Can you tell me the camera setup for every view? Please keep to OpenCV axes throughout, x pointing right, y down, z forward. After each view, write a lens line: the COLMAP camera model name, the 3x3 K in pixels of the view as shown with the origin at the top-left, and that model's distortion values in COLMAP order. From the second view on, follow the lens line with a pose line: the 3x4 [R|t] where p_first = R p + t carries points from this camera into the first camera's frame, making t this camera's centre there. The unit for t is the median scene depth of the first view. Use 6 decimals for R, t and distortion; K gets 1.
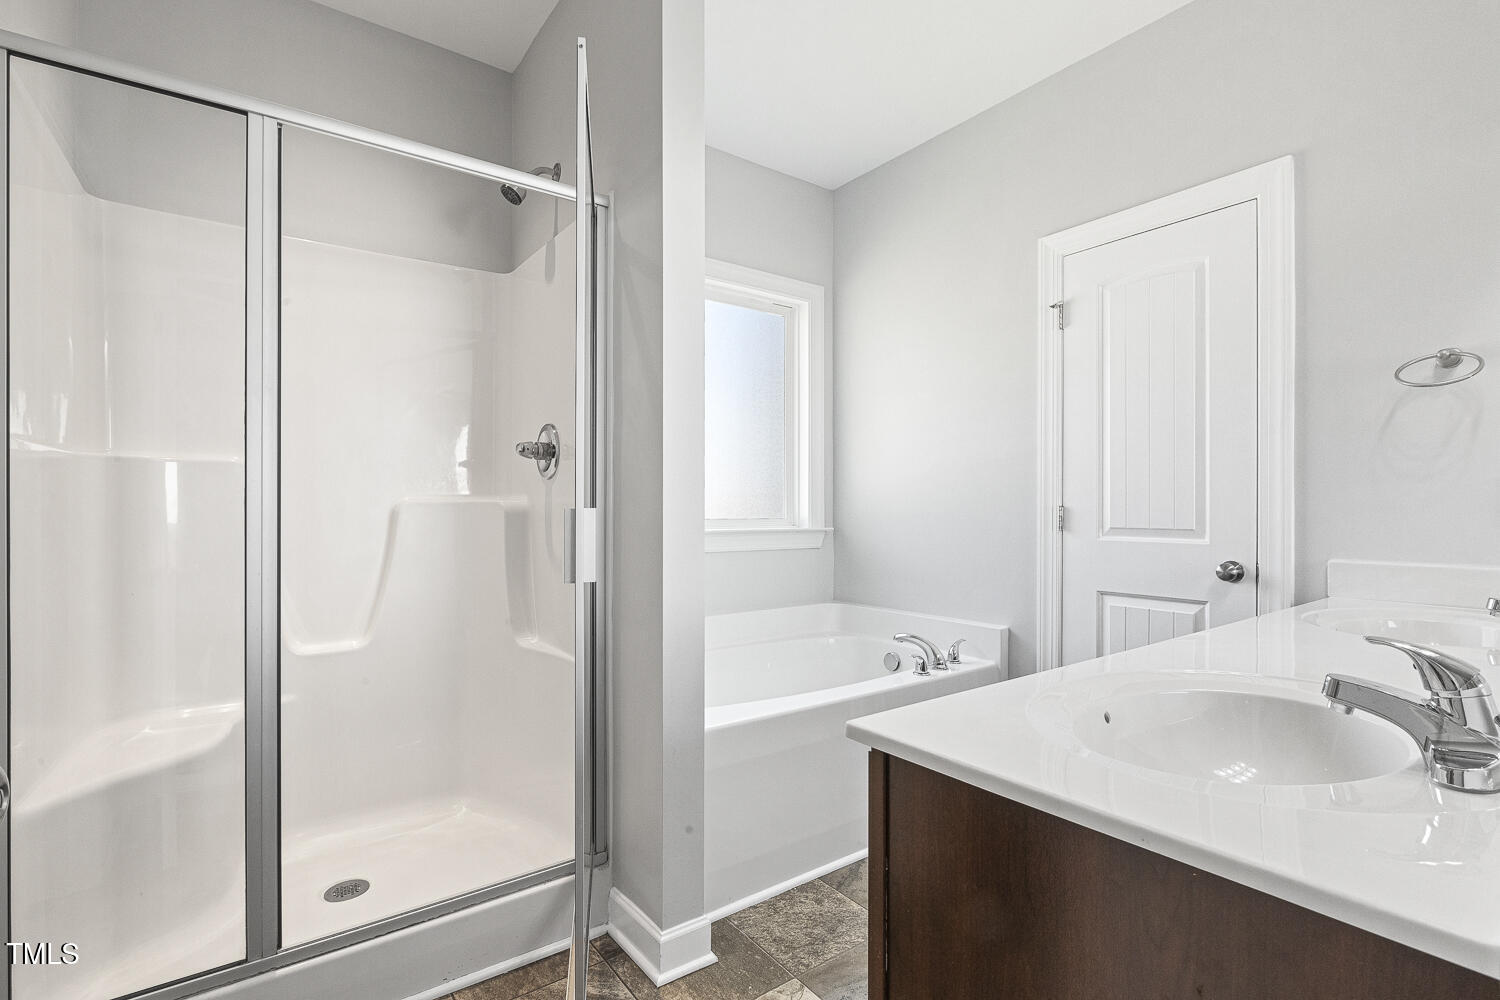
lens RADIAL K [[689.6, 0, 749.3], [0, 689.6, 507.7], [0, 0, 1]] dist [-0.007517, -0.001485]
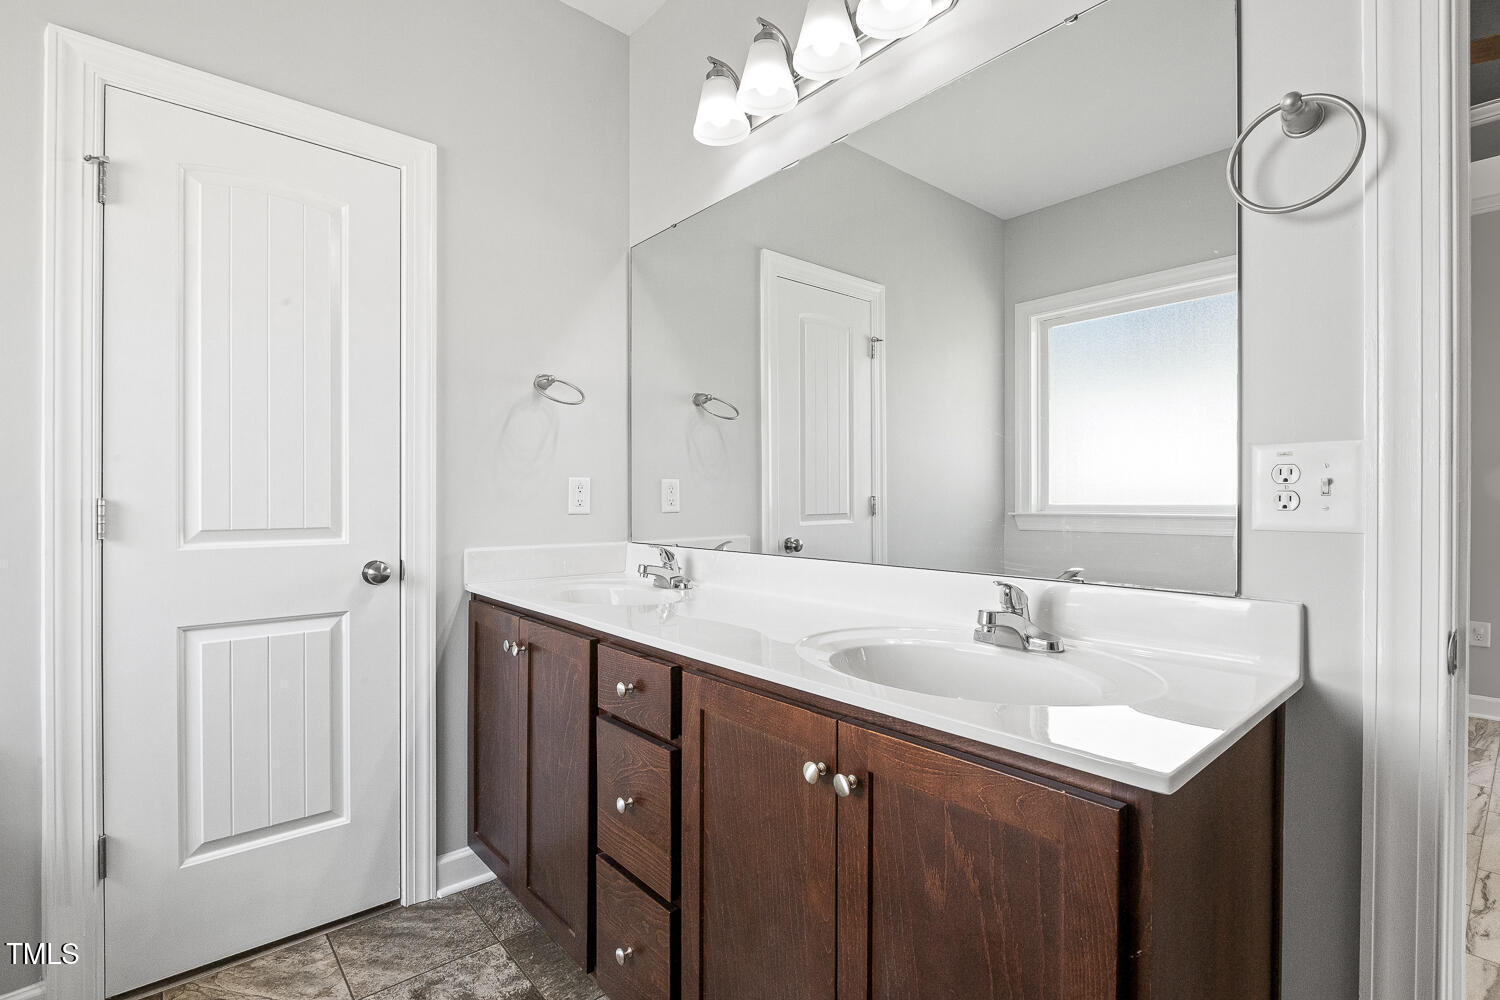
lens RADIAL K [[689.6, 0, 751.9], [0, 689.6, 499.2], [0, 0, 1]] dist [-0.007517, -0.001485]
pose [[-0.082447, -0.000998, 0.996595, -0.202529], [0.001802, 0.999998, 0.001151, -0.001714], [-0.996594, 0.001891, -0.082445, 0.531575]]
